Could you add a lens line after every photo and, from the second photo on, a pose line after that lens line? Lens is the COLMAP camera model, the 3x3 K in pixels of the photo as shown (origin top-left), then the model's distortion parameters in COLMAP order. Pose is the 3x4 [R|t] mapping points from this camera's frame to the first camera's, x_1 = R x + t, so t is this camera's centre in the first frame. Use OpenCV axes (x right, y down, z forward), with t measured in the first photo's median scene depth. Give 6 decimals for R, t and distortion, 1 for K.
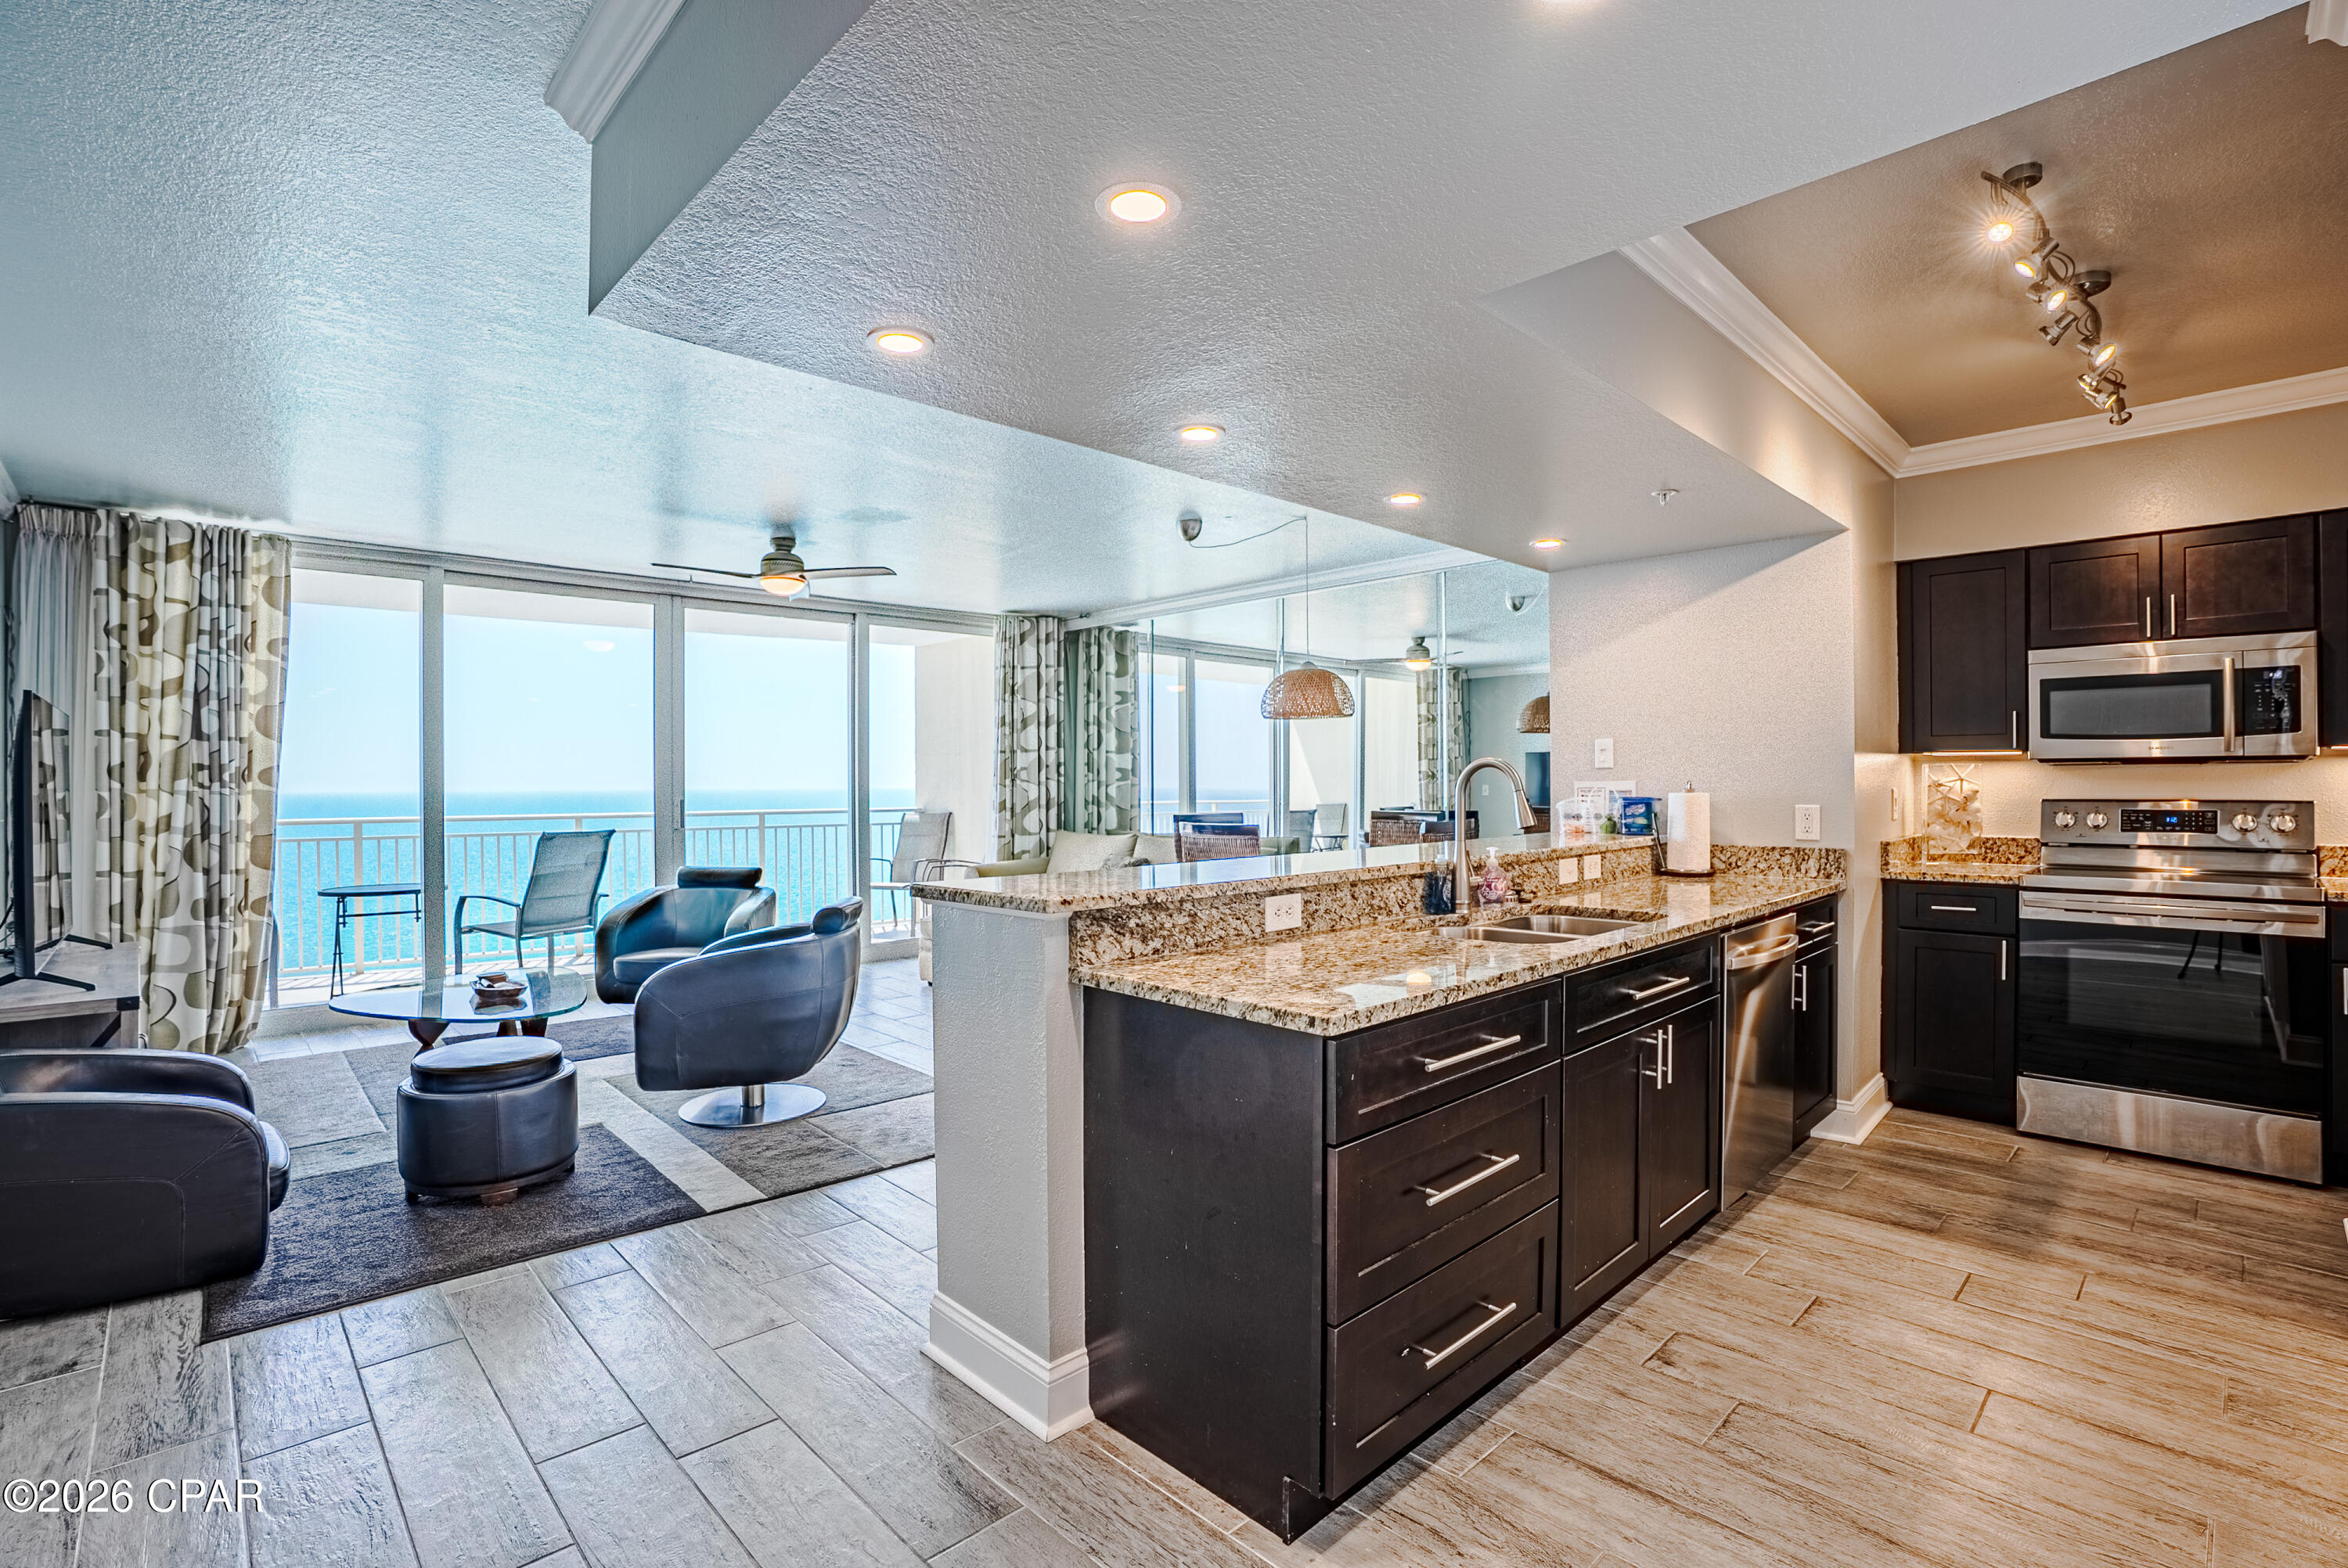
lens RADIAL K [[1075.8, 0, 1196.3], [0, 1075.8, 777.0], [0, 0, 1]] dist [-0.043023, 0.002005]
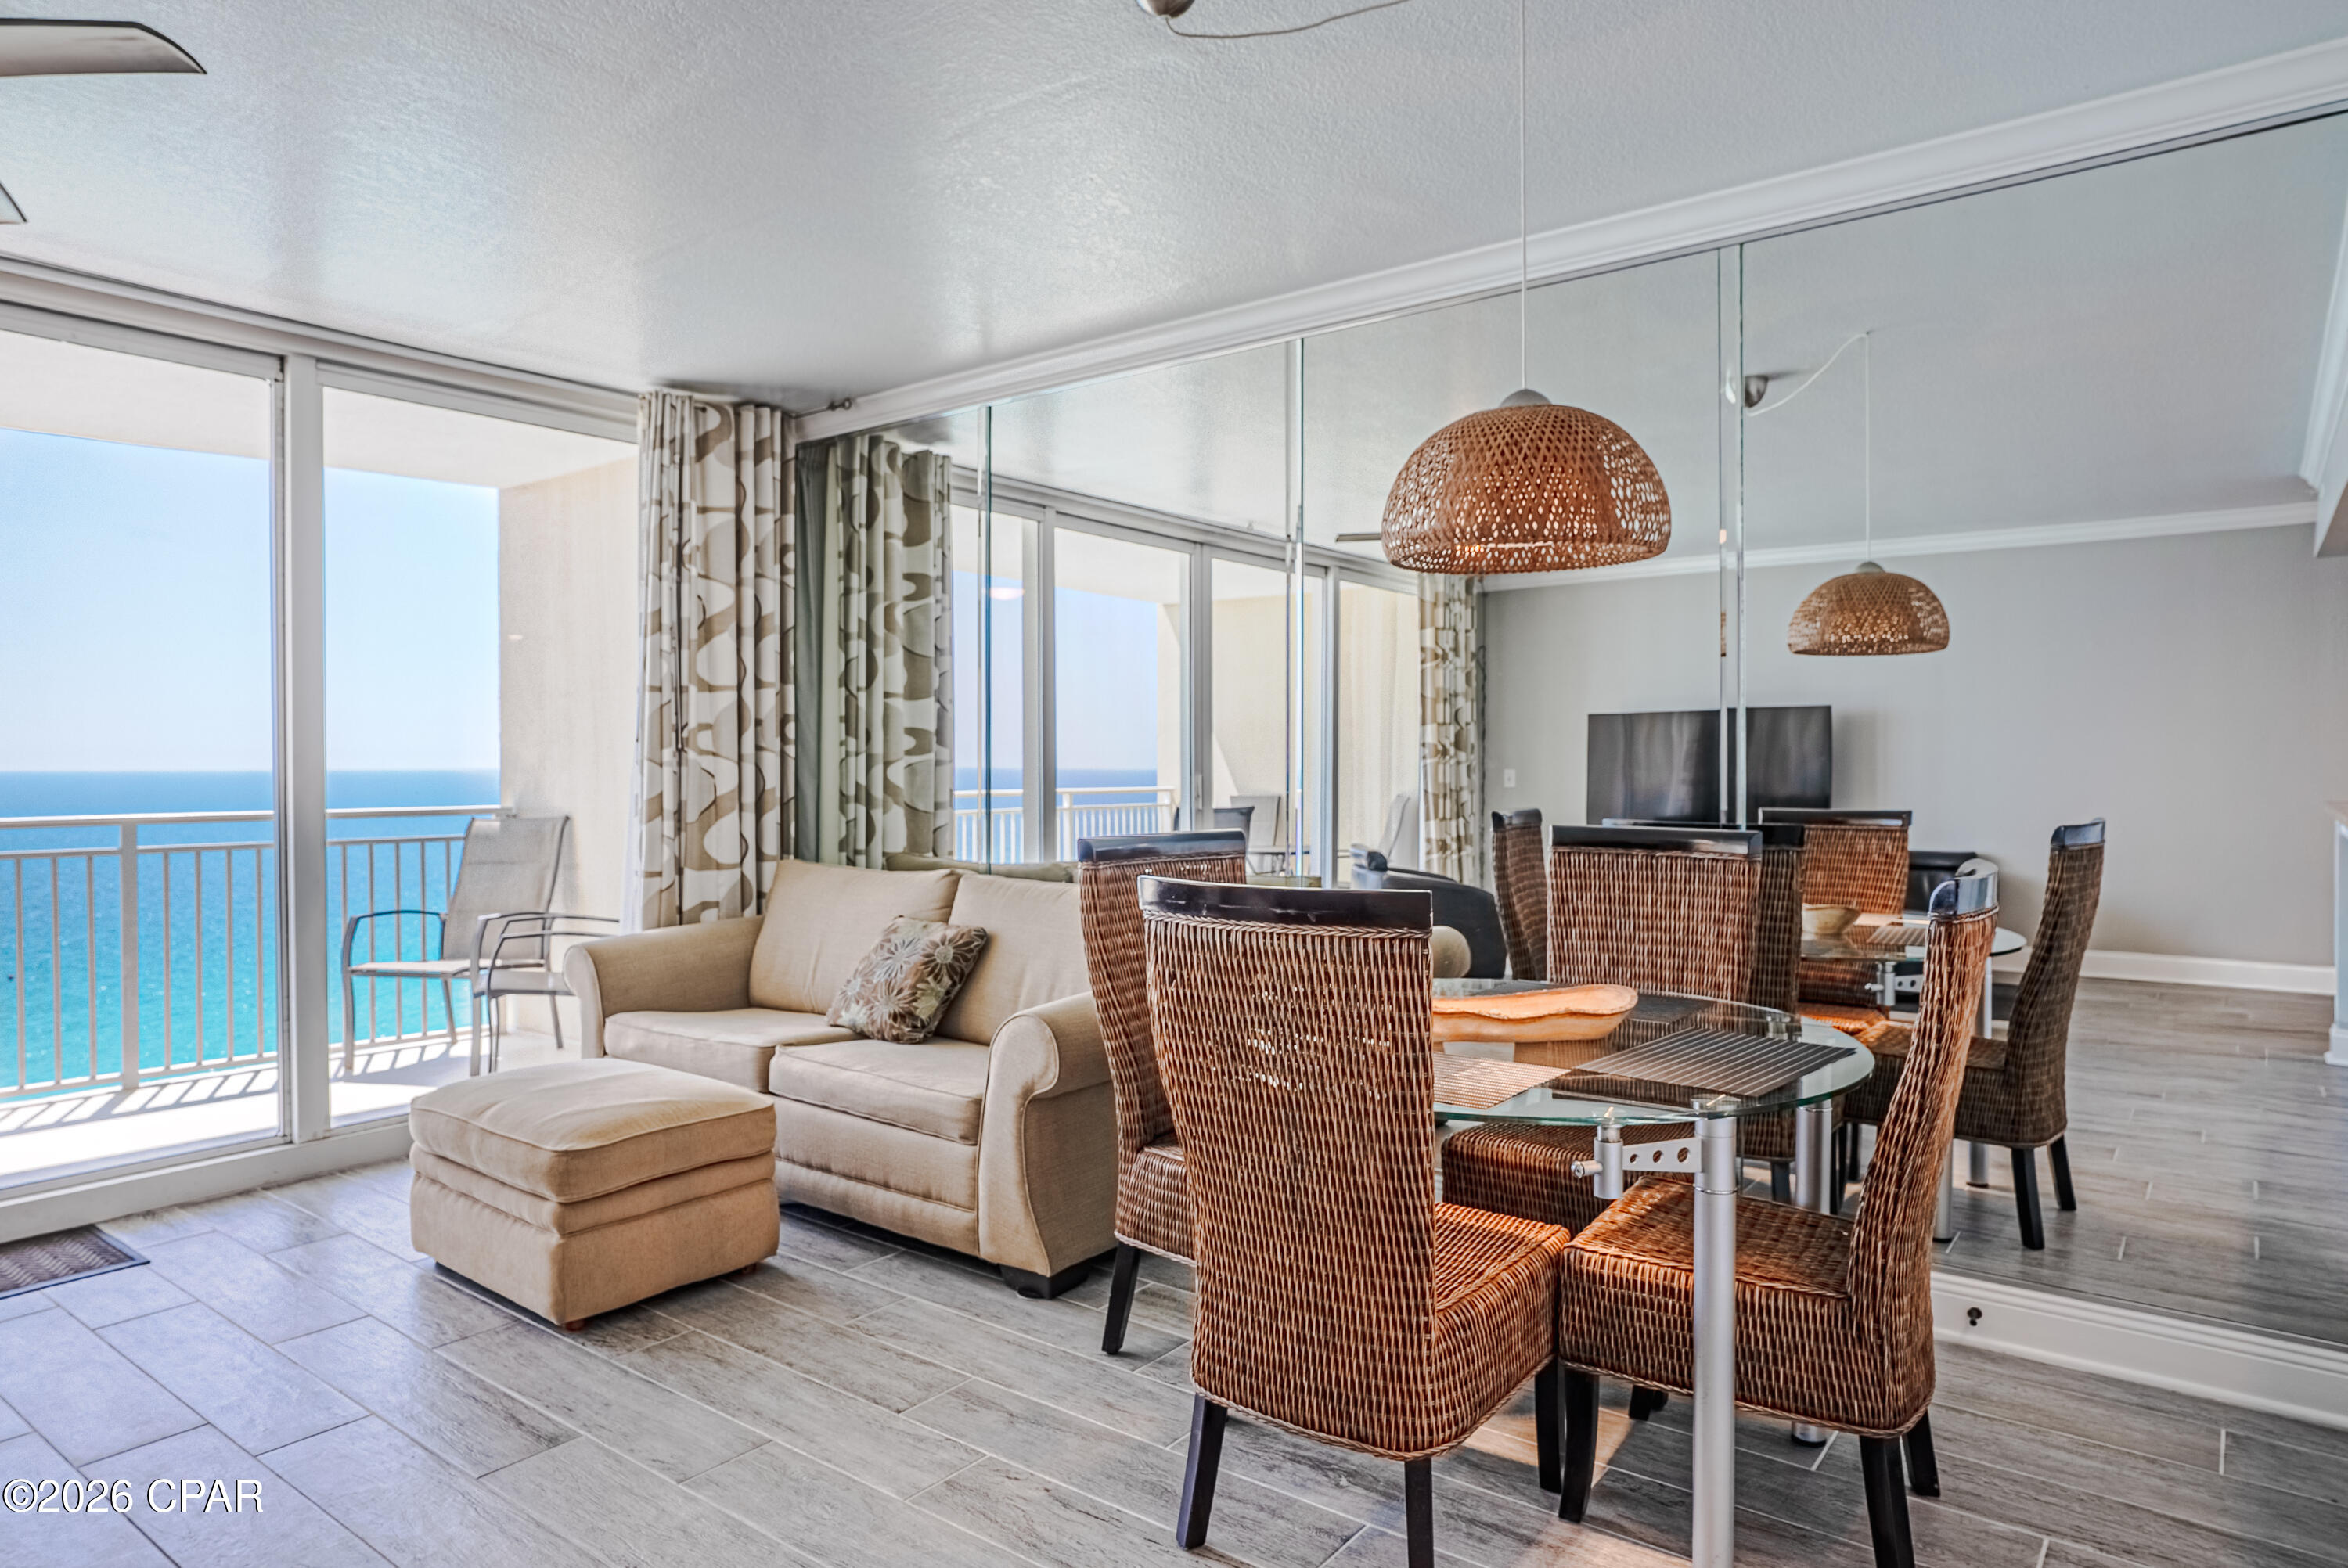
lens RADIAL K [[1303.6, 0, 1161.4], [0, 1303.6, 778.2], [0, 0, 1]] dist [-0.005895, -0.000037]
pose [[0.990983, 0.002598, 0.133962, -0.039690], [-0.004717, 0.999869, 0.015508, 0.004713], [-0.133904, -0.016000, 0.990865, 0.407271]]
